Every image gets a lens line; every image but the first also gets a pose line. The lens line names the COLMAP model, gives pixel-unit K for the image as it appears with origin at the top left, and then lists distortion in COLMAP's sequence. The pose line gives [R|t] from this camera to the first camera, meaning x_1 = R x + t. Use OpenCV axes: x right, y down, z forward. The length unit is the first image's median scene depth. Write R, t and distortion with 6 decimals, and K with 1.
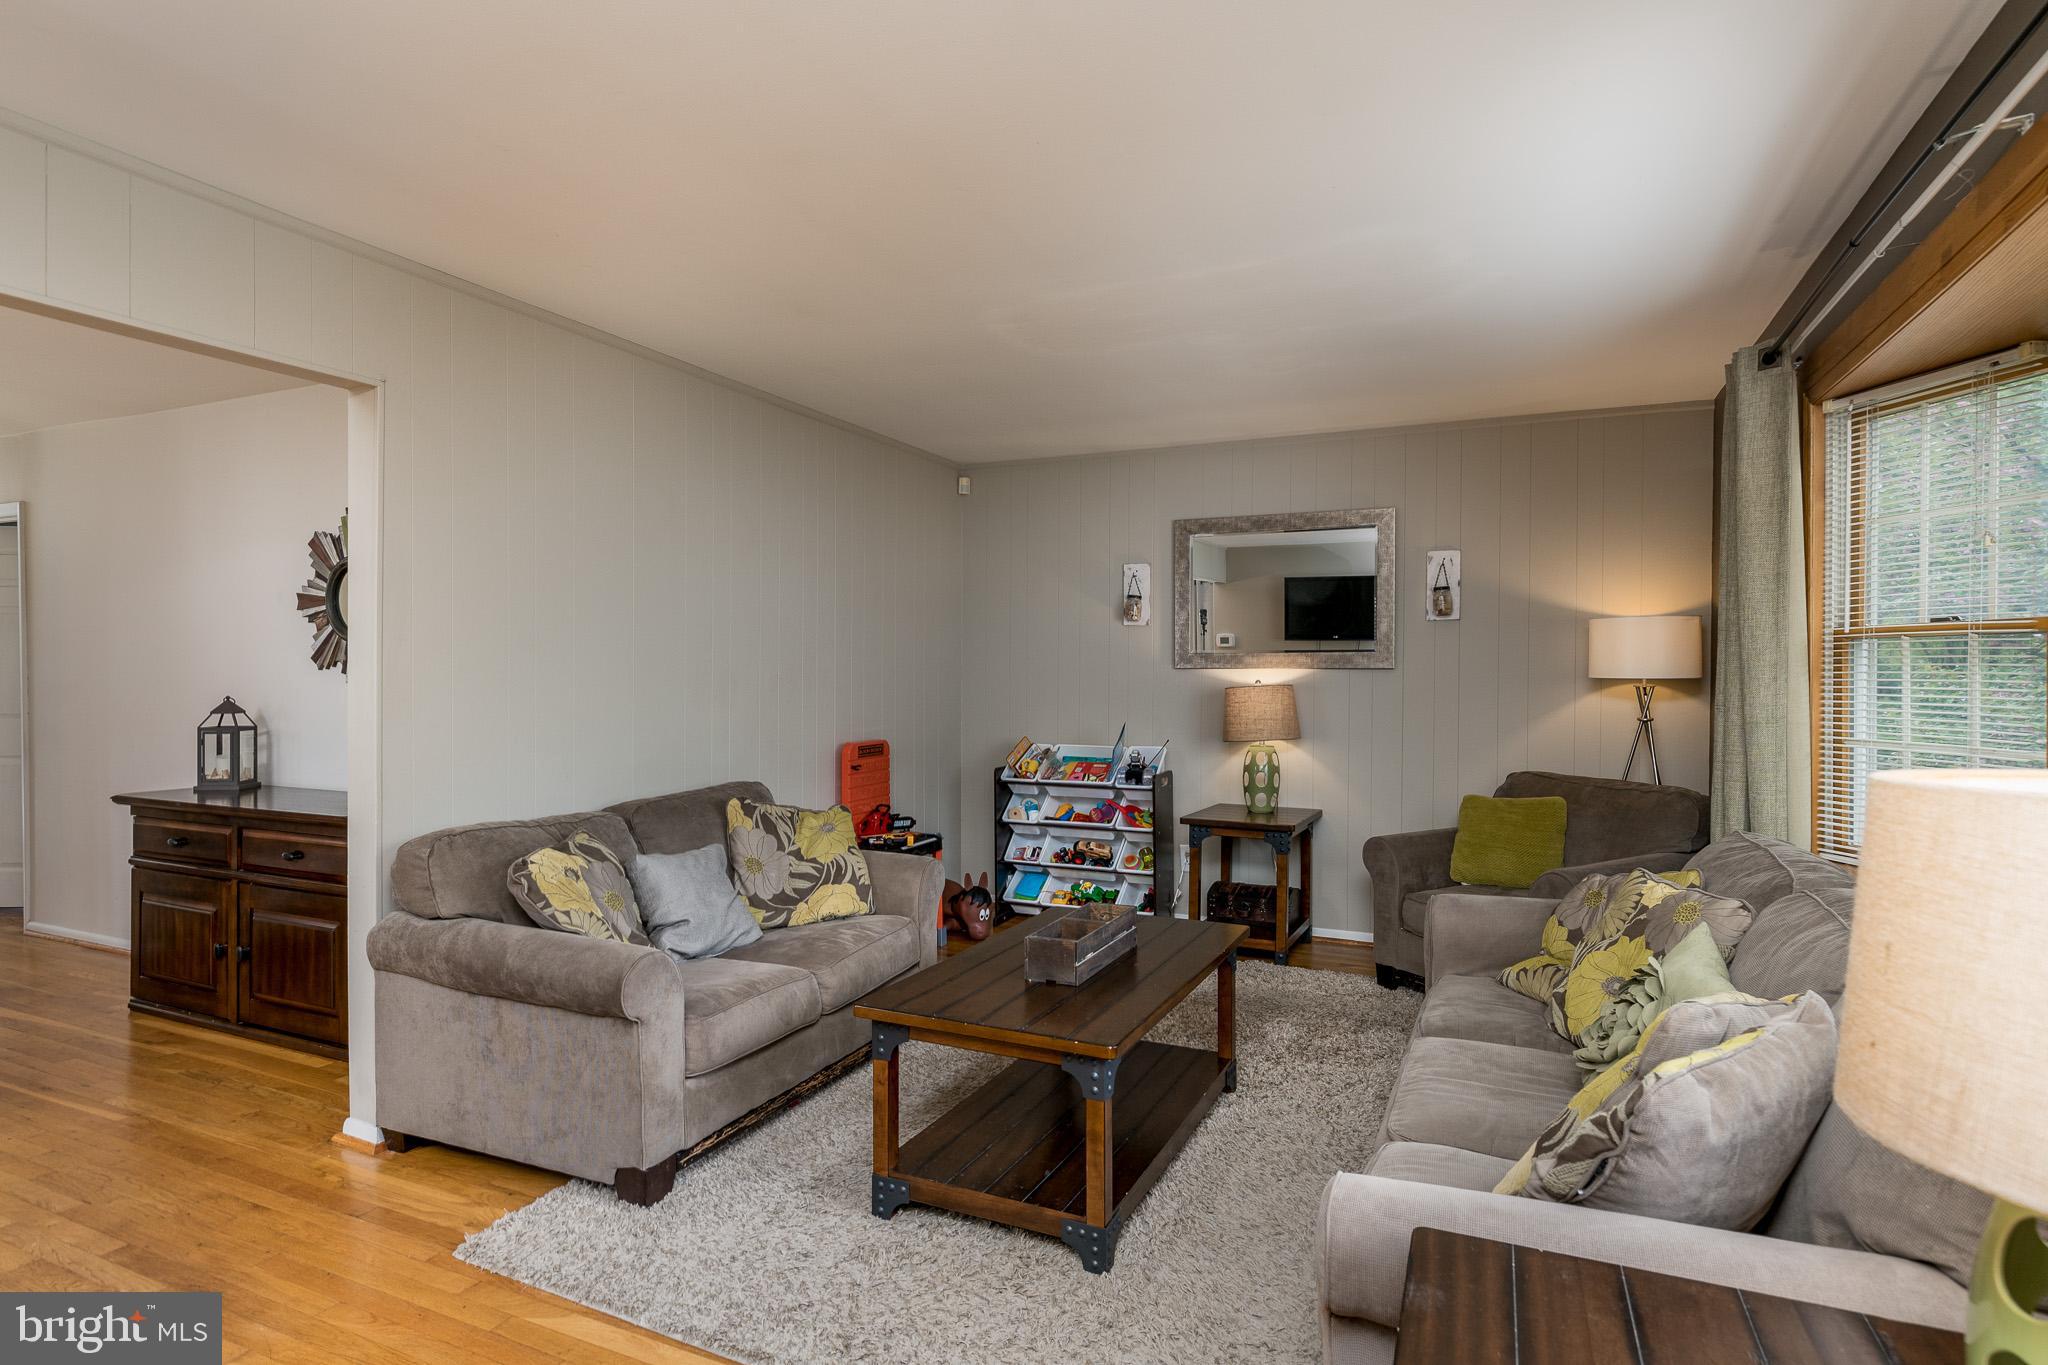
lens RADIAL K [[1050.2, 0, 1024.2], [0, 1050.2, 674.4], [0, 0, 1]] dist [-0.003494, -0.000550]
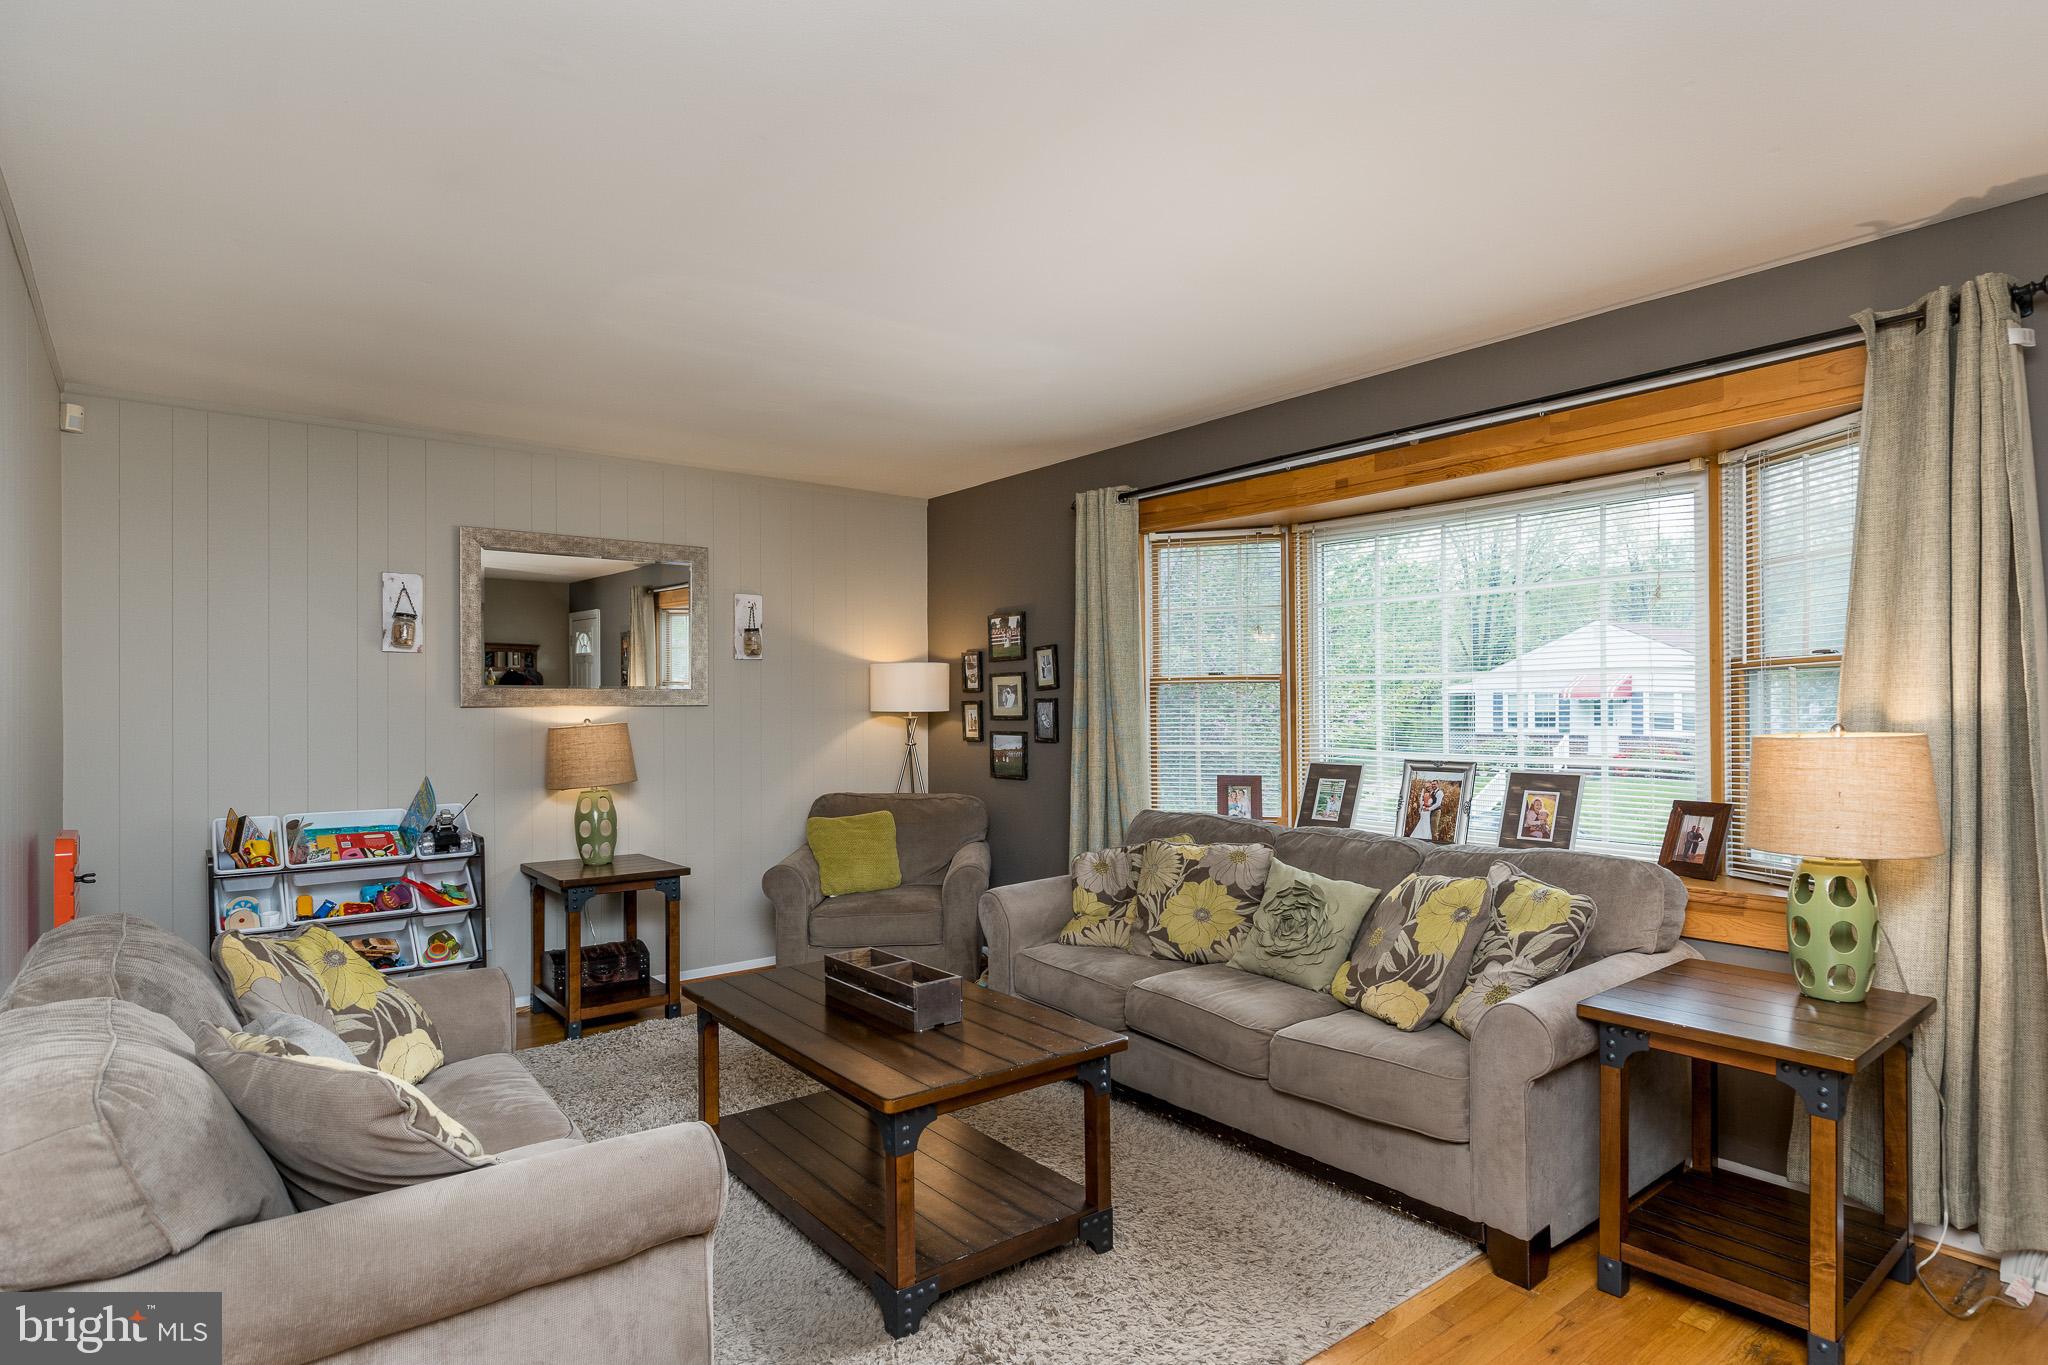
lens RADIAL K [[1090.5, 0, 1024.0], [0, 1090.5, 682.5], [0, 0, 1]] dist [0.001899, 0.000495]
pose [[0.459675, 0.010832, 0.888021, -0.443019], [0.010608, 0.999787, -0.017686, -0.005146], [-0.888024, 0.017550, 0.459463, 0.236941]]
